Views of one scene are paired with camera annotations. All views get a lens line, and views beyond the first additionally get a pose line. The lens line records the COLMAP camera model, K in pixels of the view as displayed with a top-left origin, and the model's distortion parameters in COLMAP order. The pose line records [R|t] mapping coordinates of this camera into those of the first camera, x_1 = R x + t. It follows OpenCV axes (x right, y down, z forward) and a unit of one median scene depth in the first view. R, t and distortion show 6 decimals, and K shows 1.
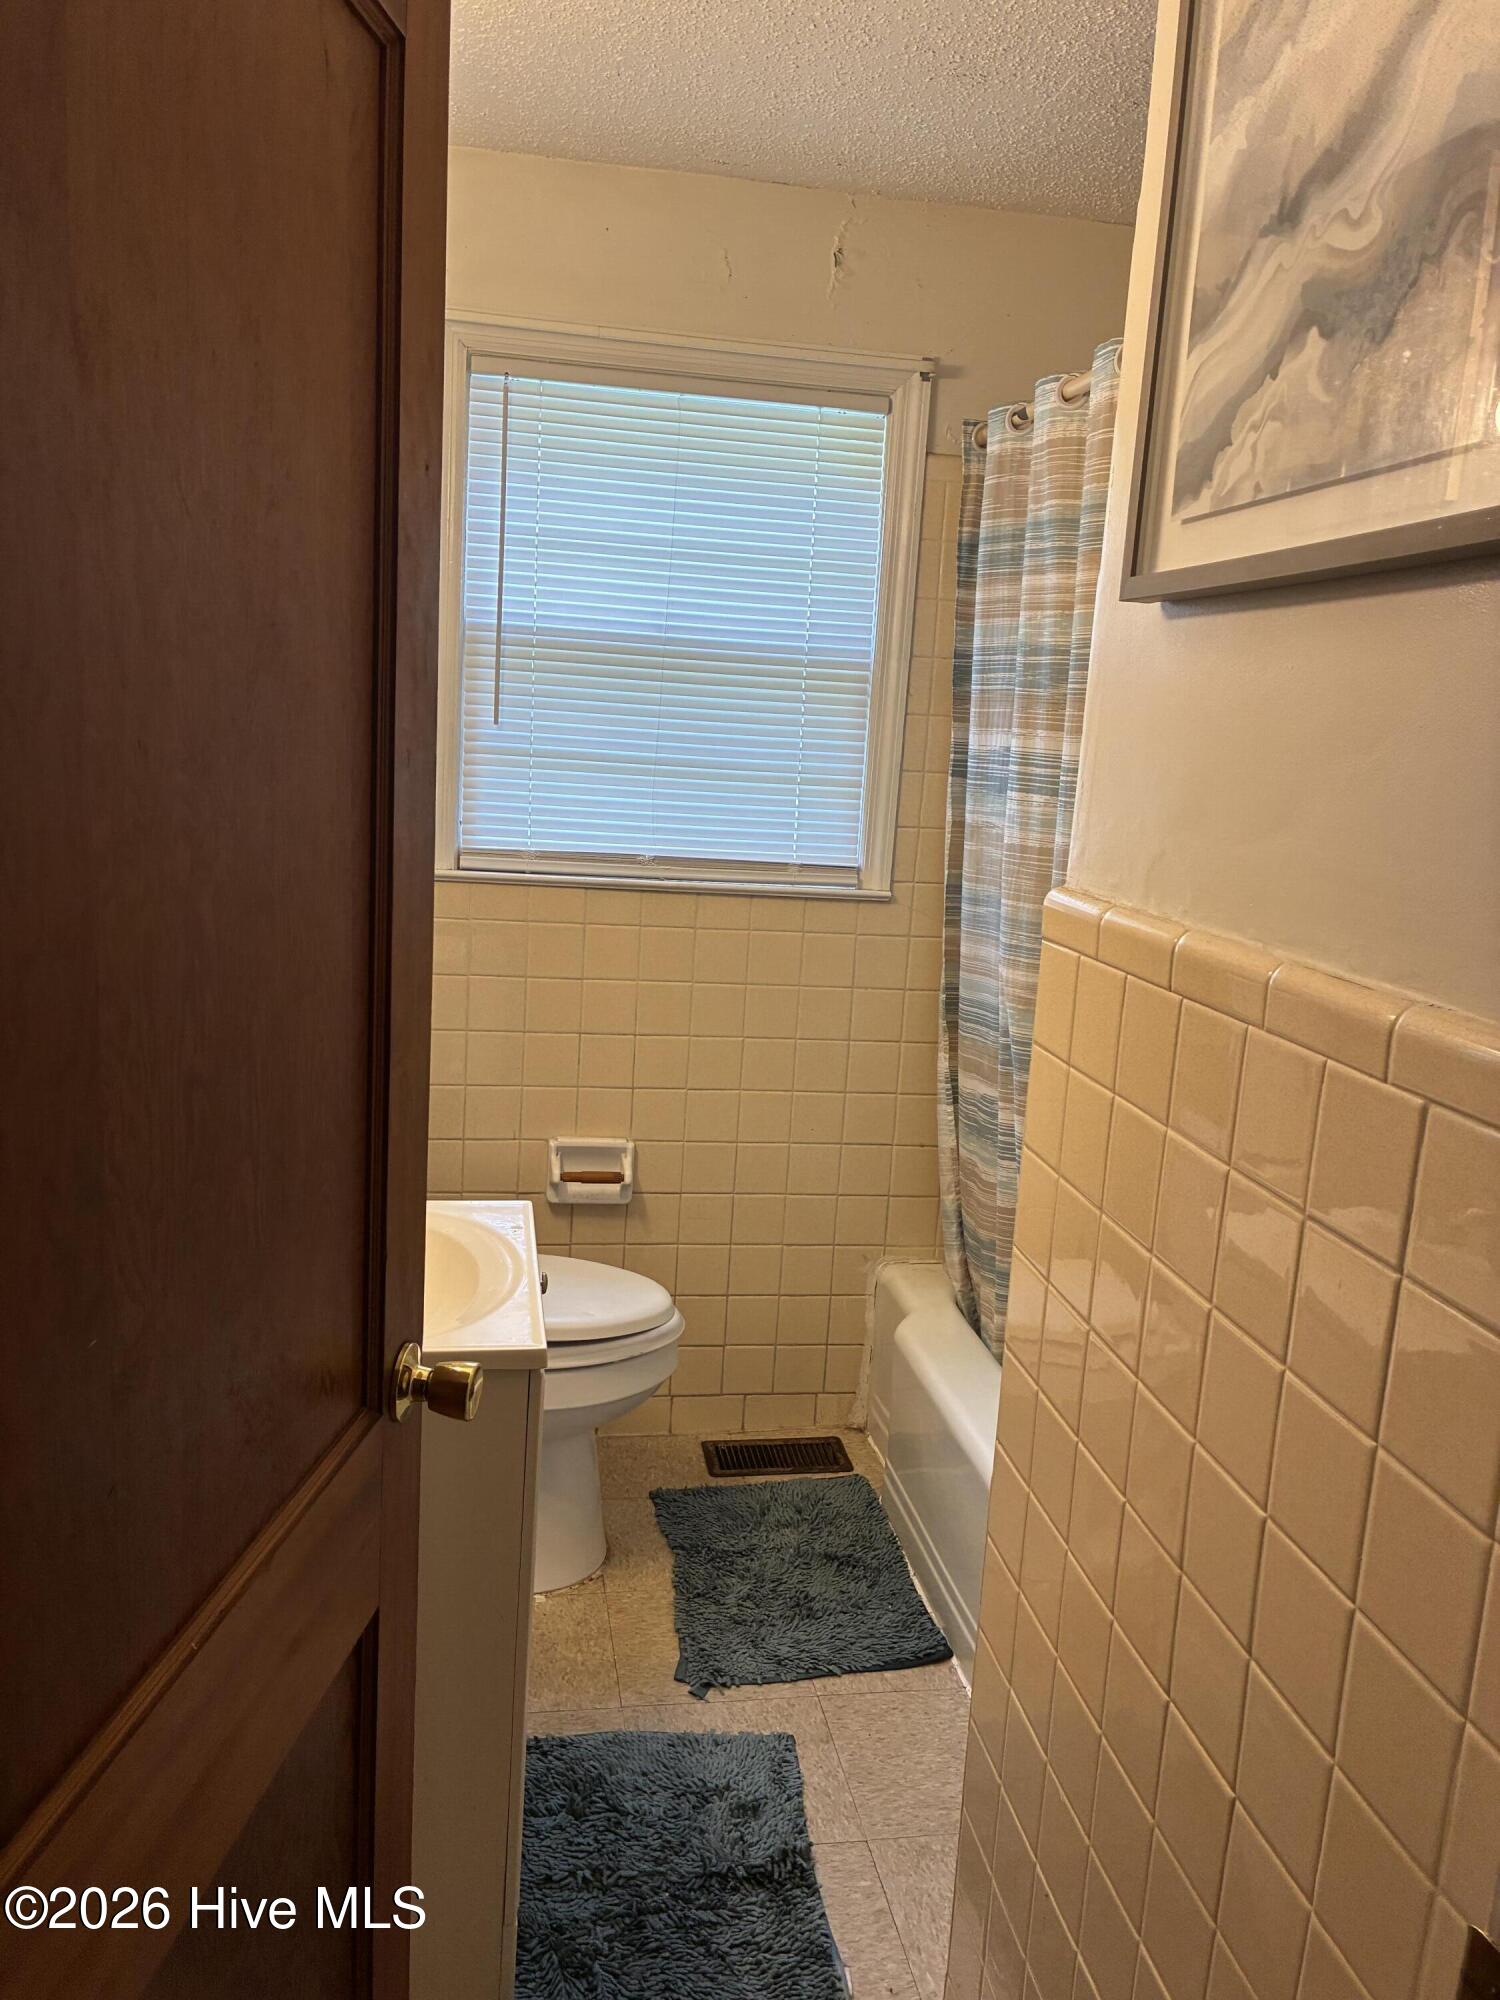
lens RADIAL K [[1501.3, 0, 739.7], [0, 1501.3, 992.9], [0, 0, 1]] dist [0.042936, -0.049911]
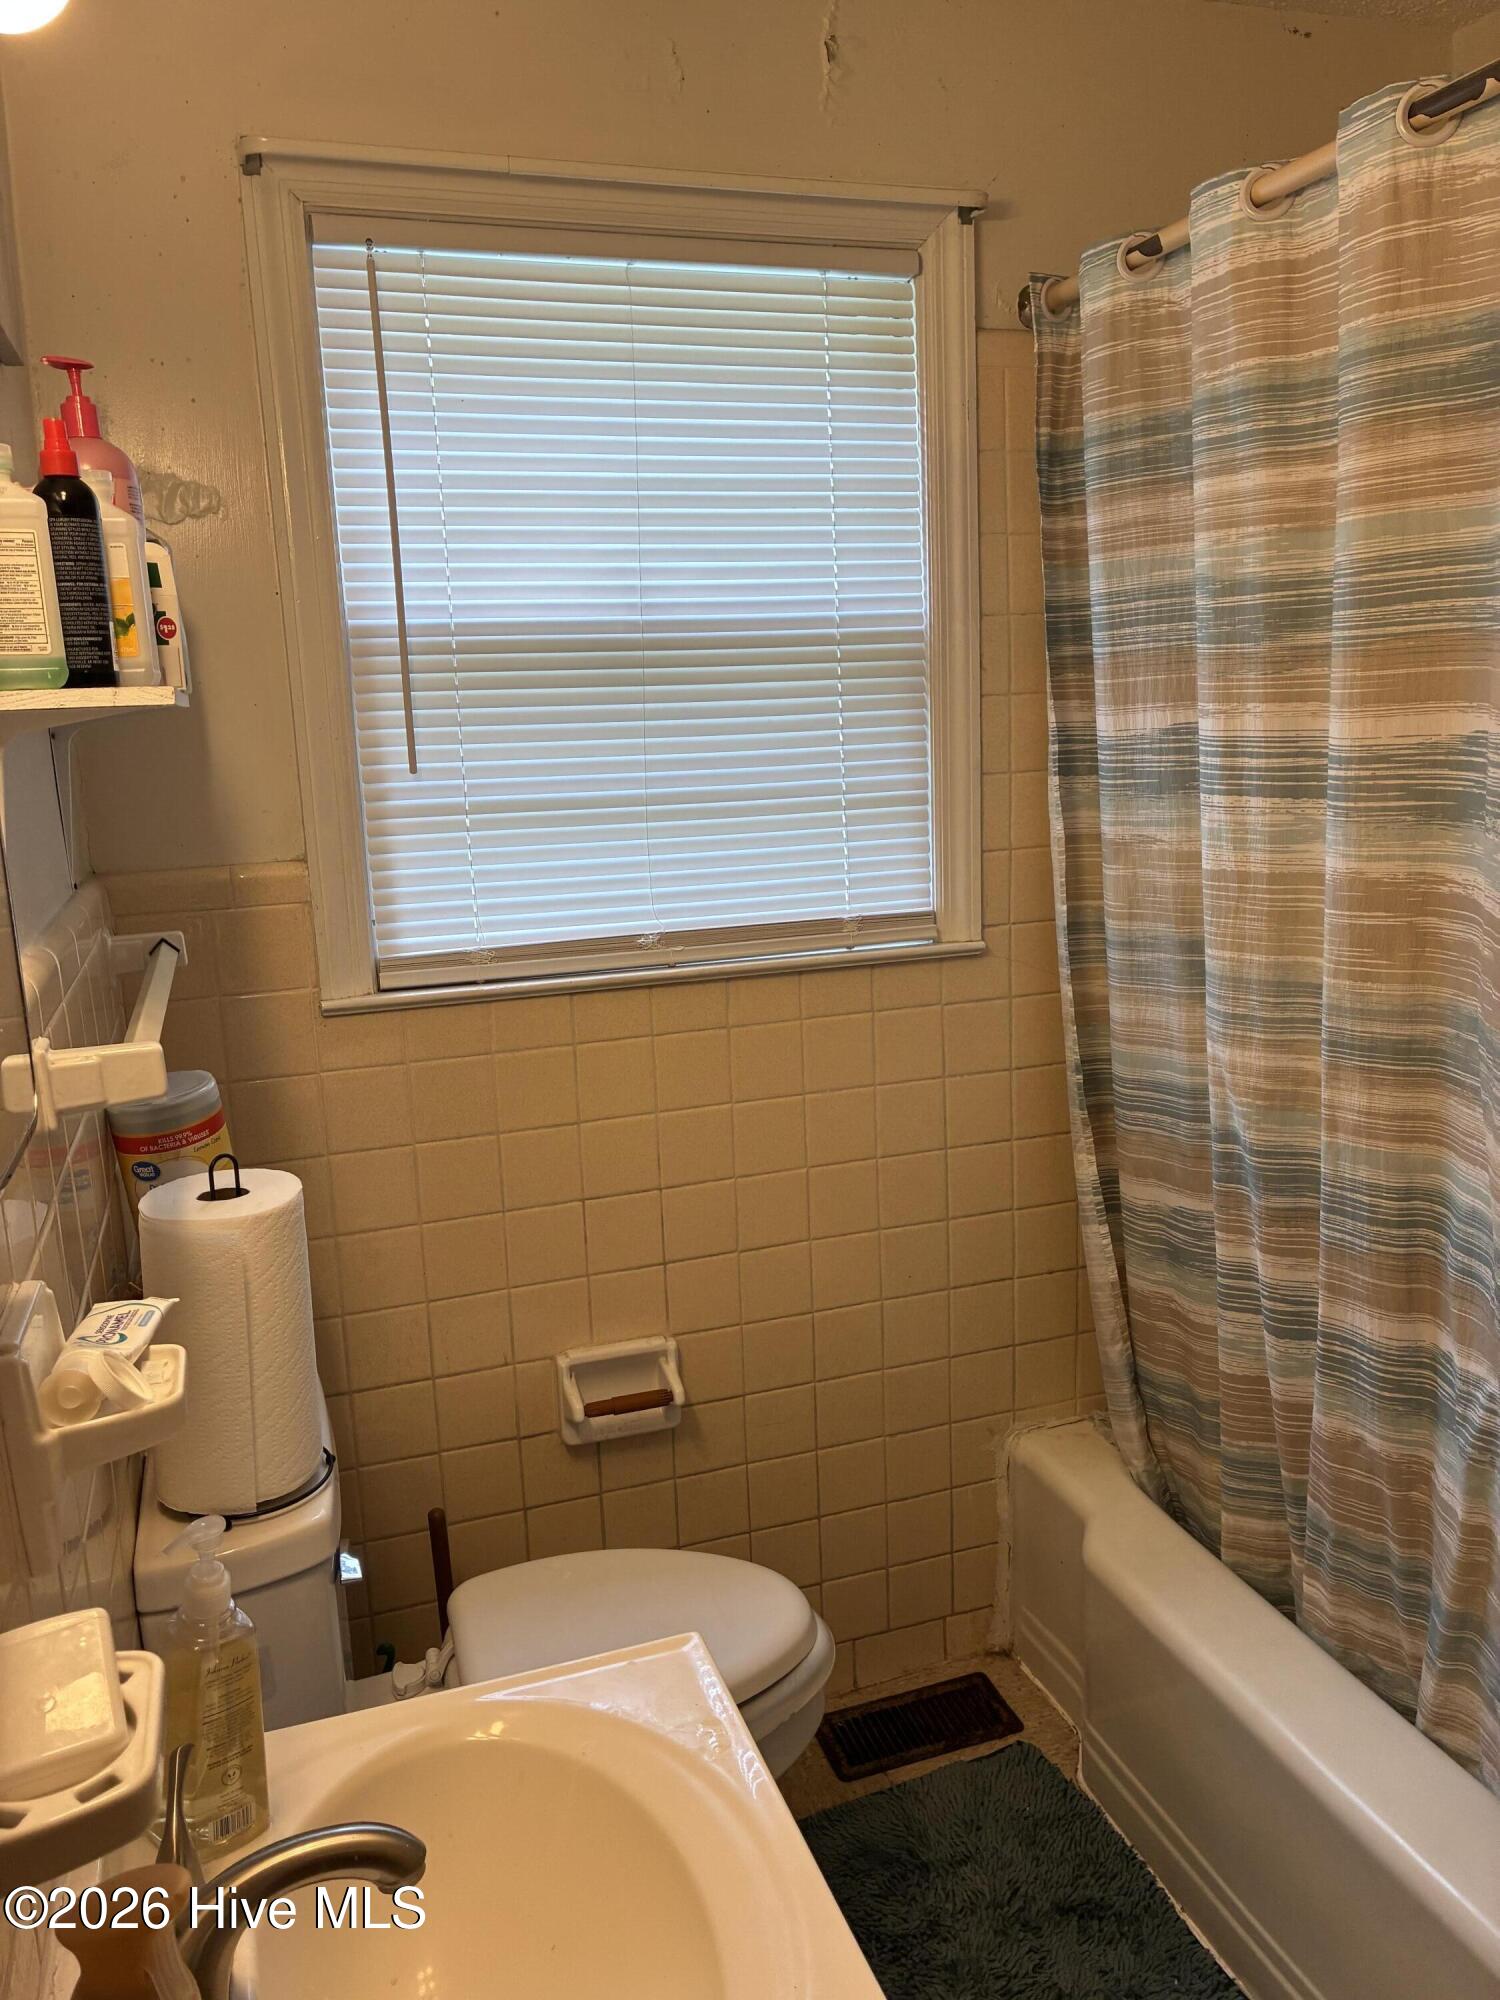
lens RADIAL K [[1501.3, 0, 766.8], [0, 1501.3, 985.2], [0, 0, 1]] dist [0.042936, -0.049911]
pose [[0.981162, -0.128291, 0.144439, -0.117777], [0.126671, 0.991735, 0.020396, -0.080002], [-0.145862, -0.001715, 0.989303, 0.318255]]
